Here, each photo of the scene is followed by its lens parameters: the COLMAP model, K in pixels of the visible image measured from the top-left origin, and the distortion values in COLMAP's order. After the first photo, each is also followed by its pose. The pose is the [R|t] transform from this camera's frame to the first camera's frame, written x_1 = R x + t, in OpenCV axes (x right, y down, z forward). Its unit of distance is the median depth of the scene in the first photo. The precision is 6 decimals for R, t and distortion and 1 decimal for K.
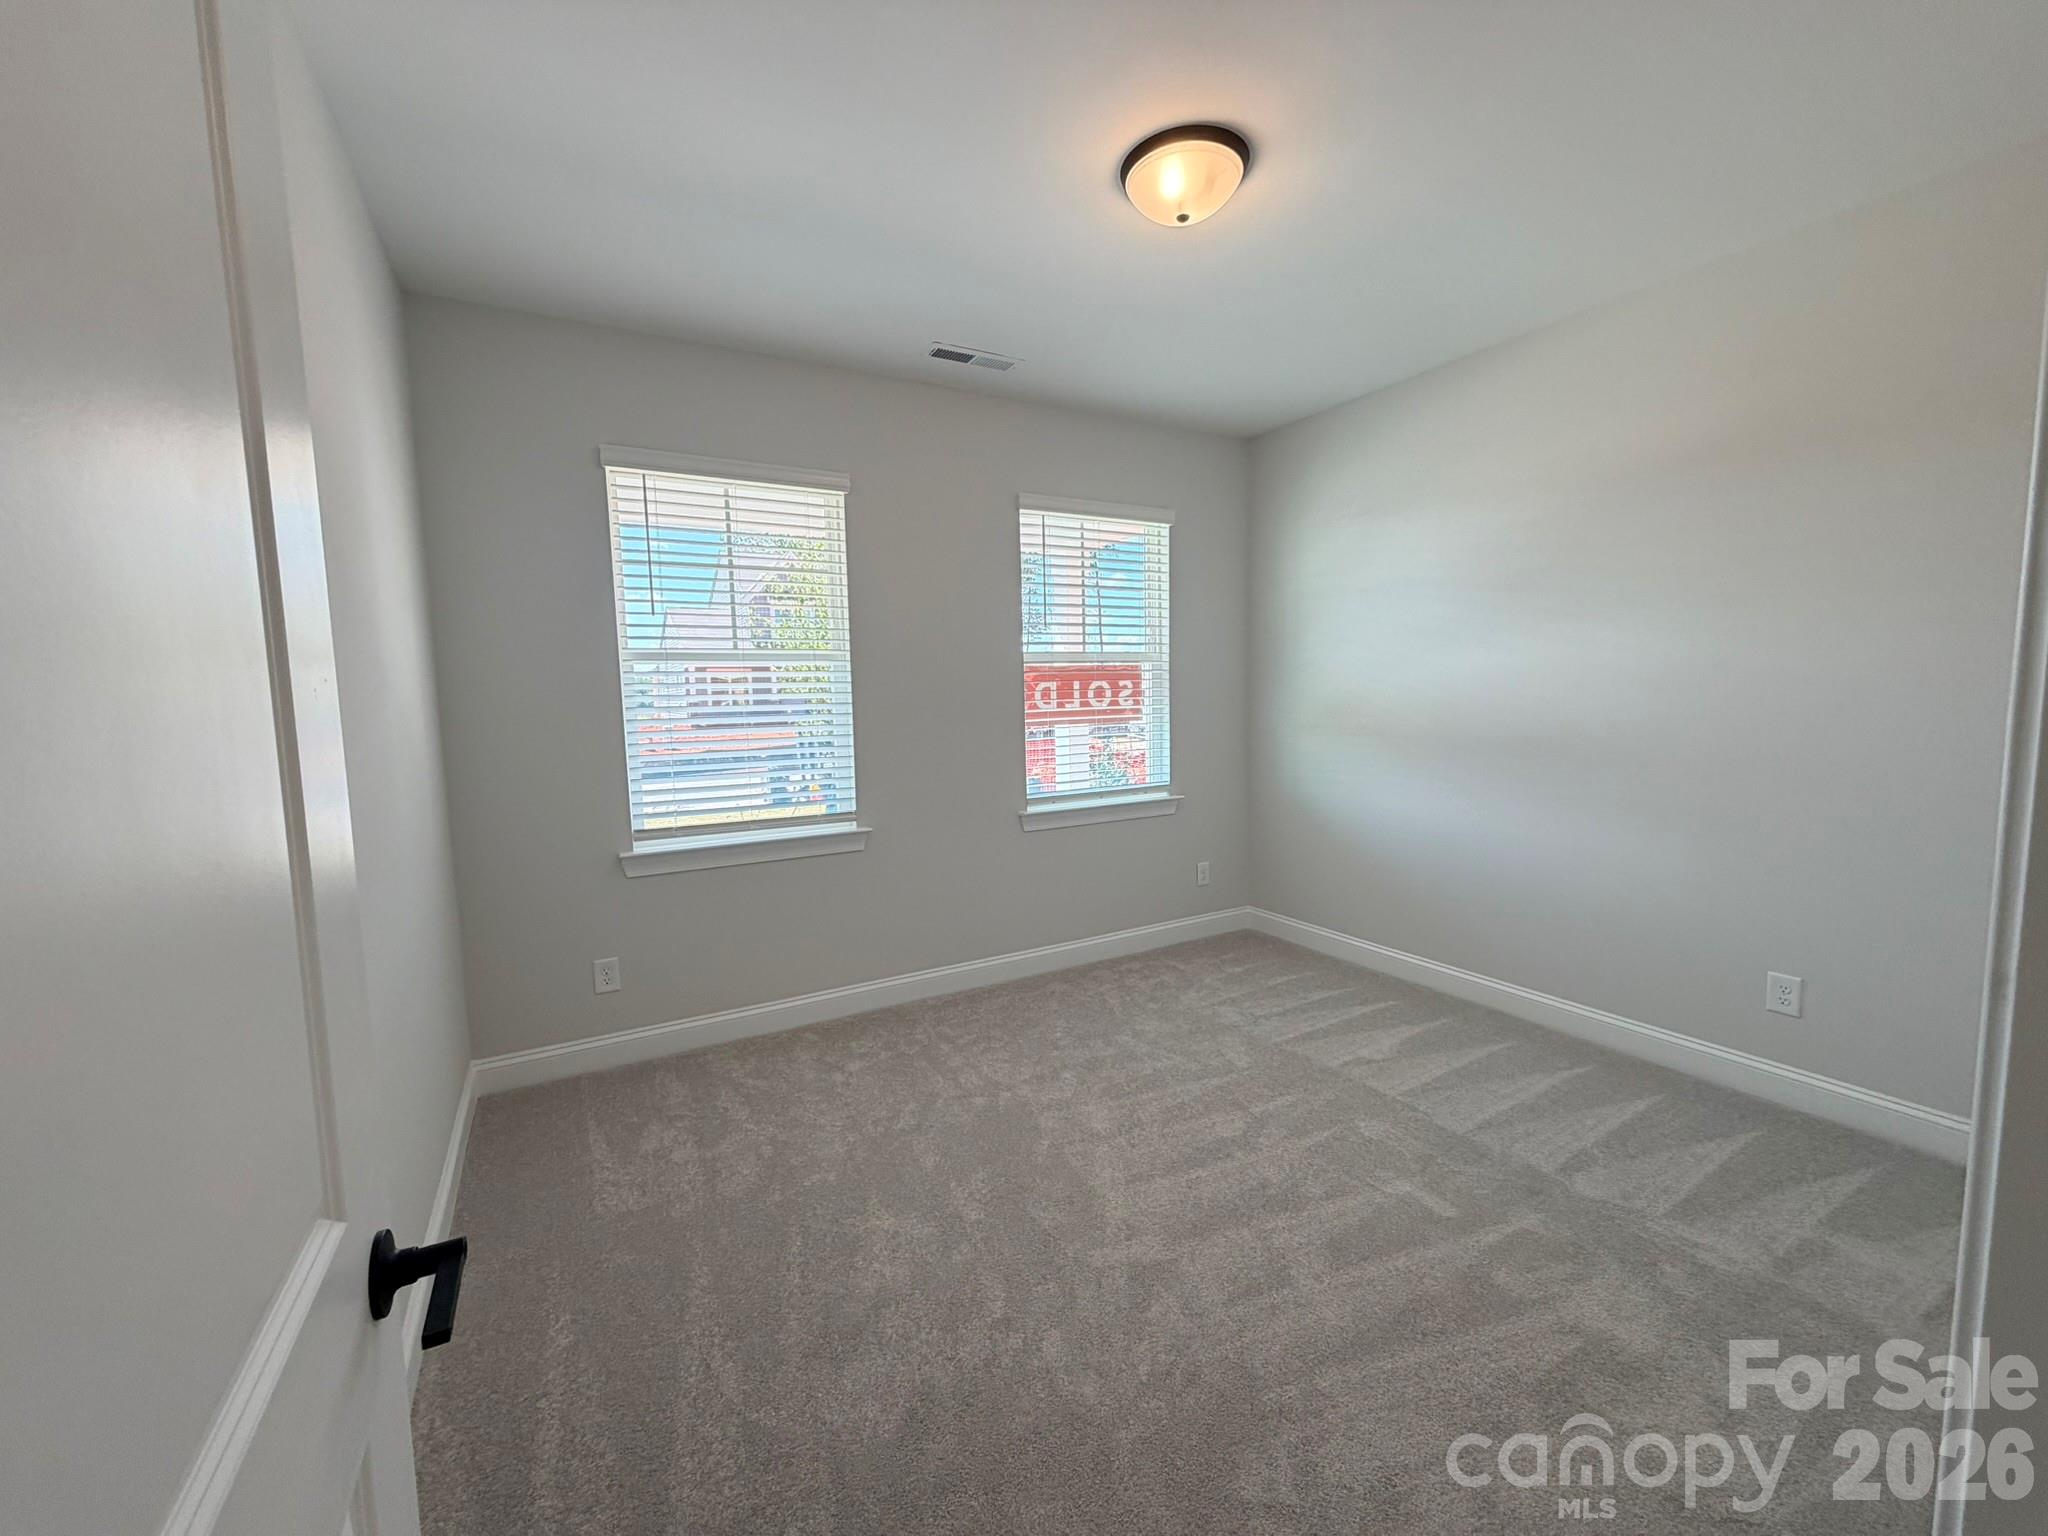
lens RADIAL K [[769.3, 0, 1008.3], [0, 769.3, 771.7], [0, 0, 1]] dist [0.000066, -0.000023]
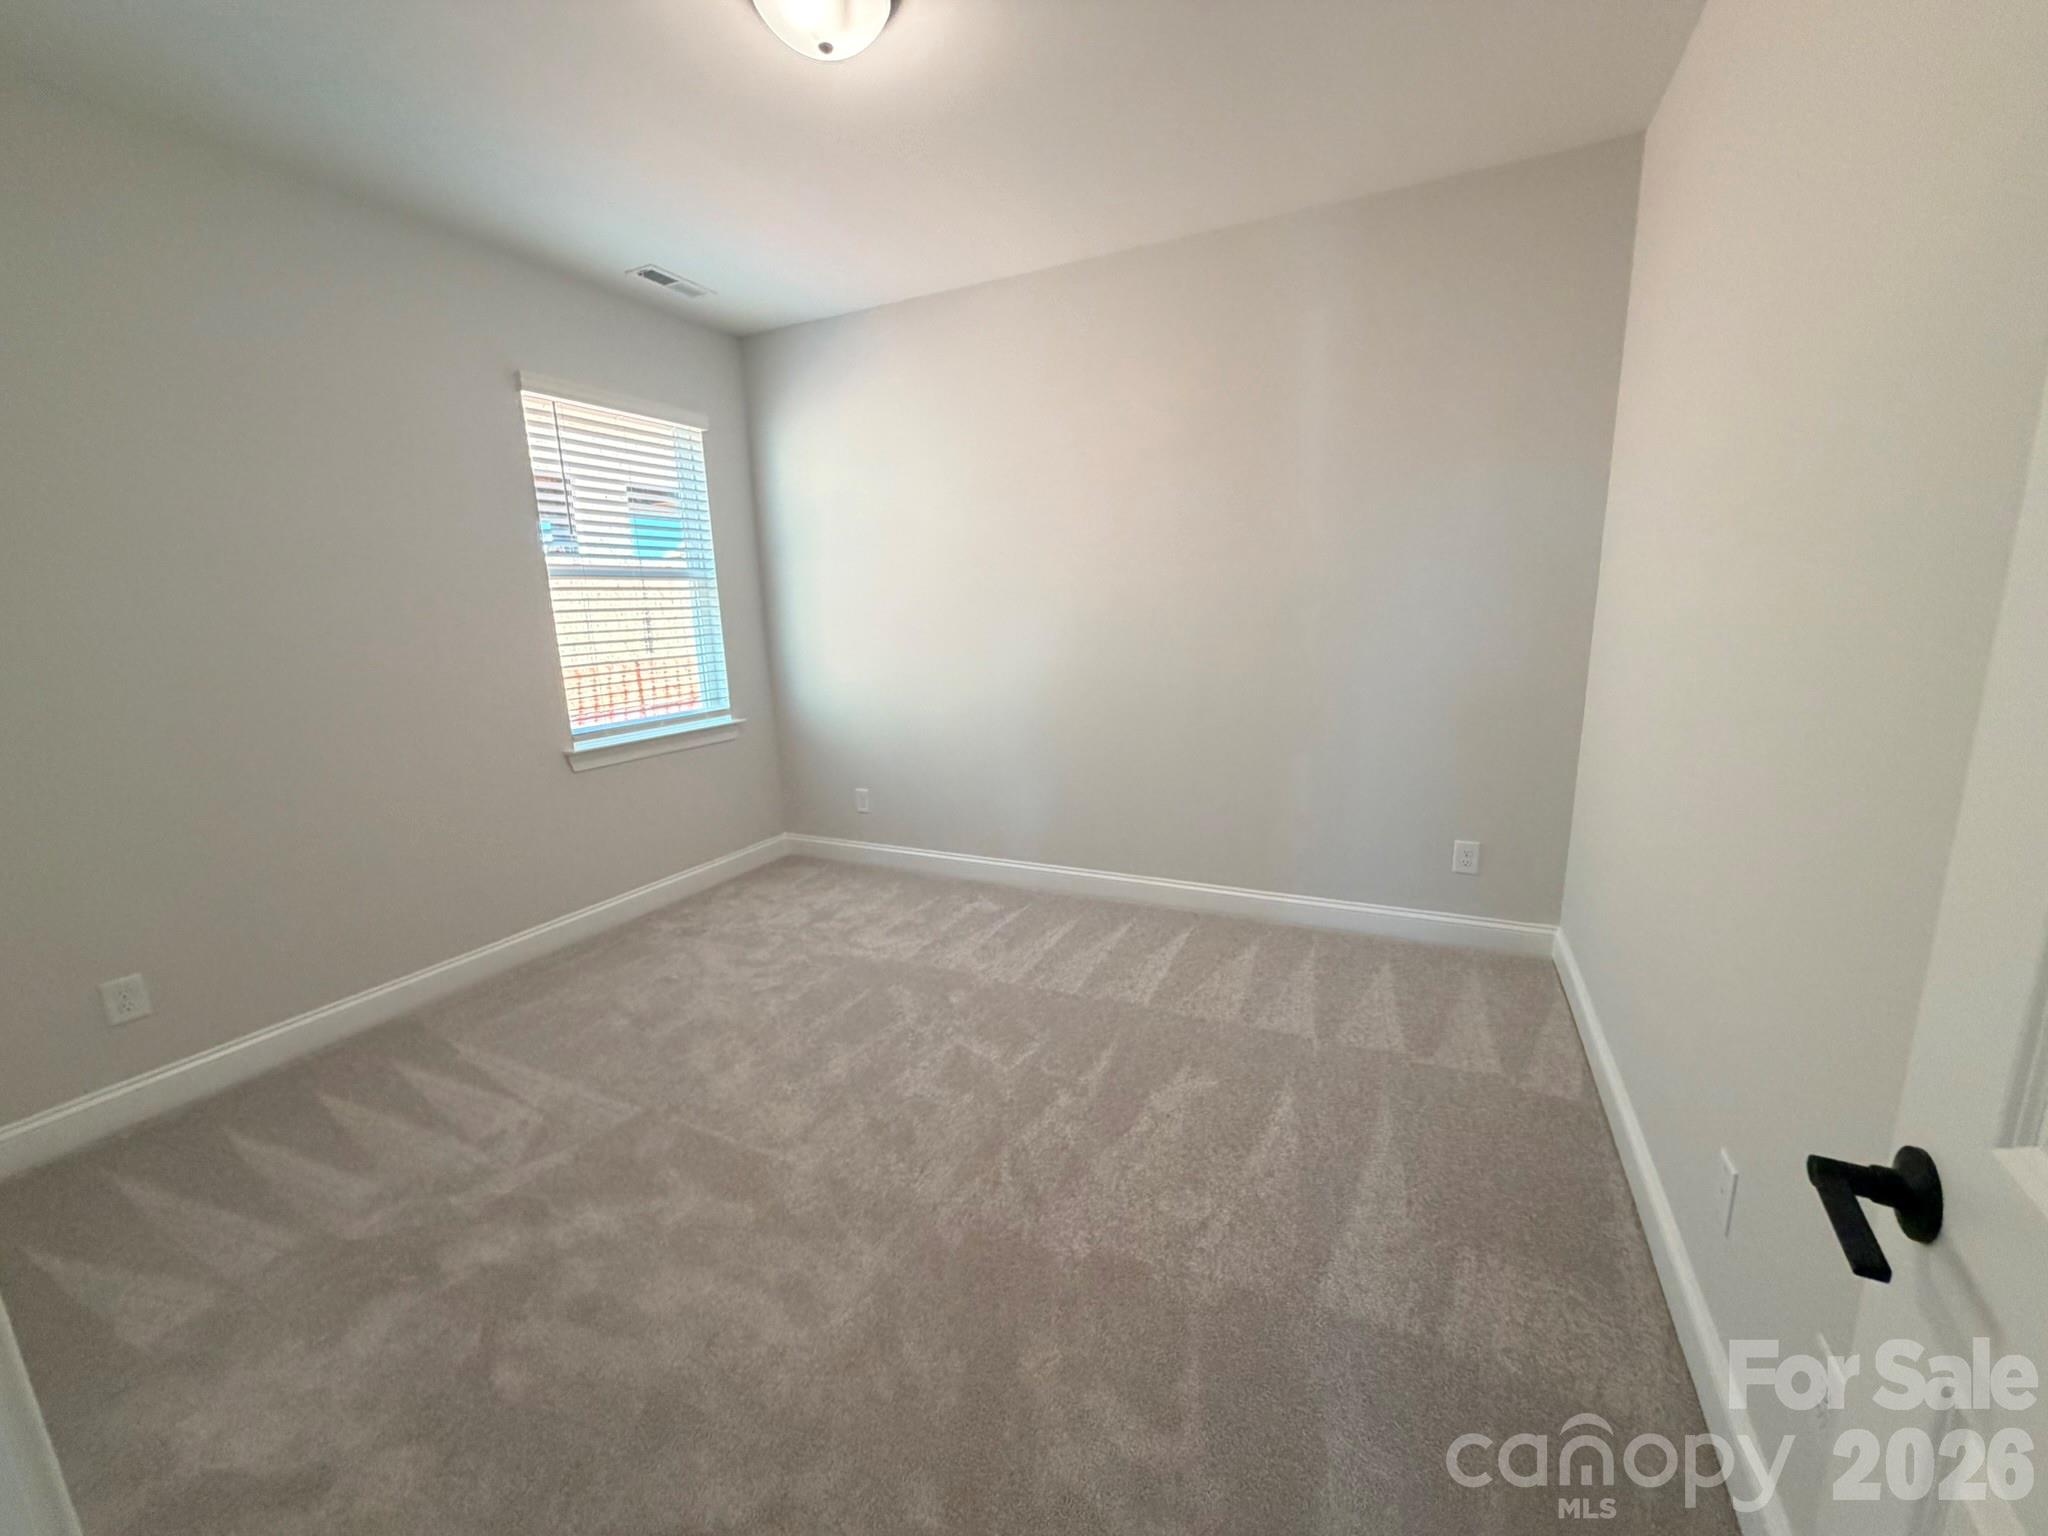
lens RADIAL K [[818.8, 0, 1034.1], [0, 818.8, 773.0], [0, 0, 1]] dist [-0.003869, -0.001102]
pose [[0.795388, -0.119710, 0.594161, -0.117578], [0.065873, 0.991568, 0.111597, 0.008524], [-0.602510, -0.049623, 0.796567, -0.061184]]
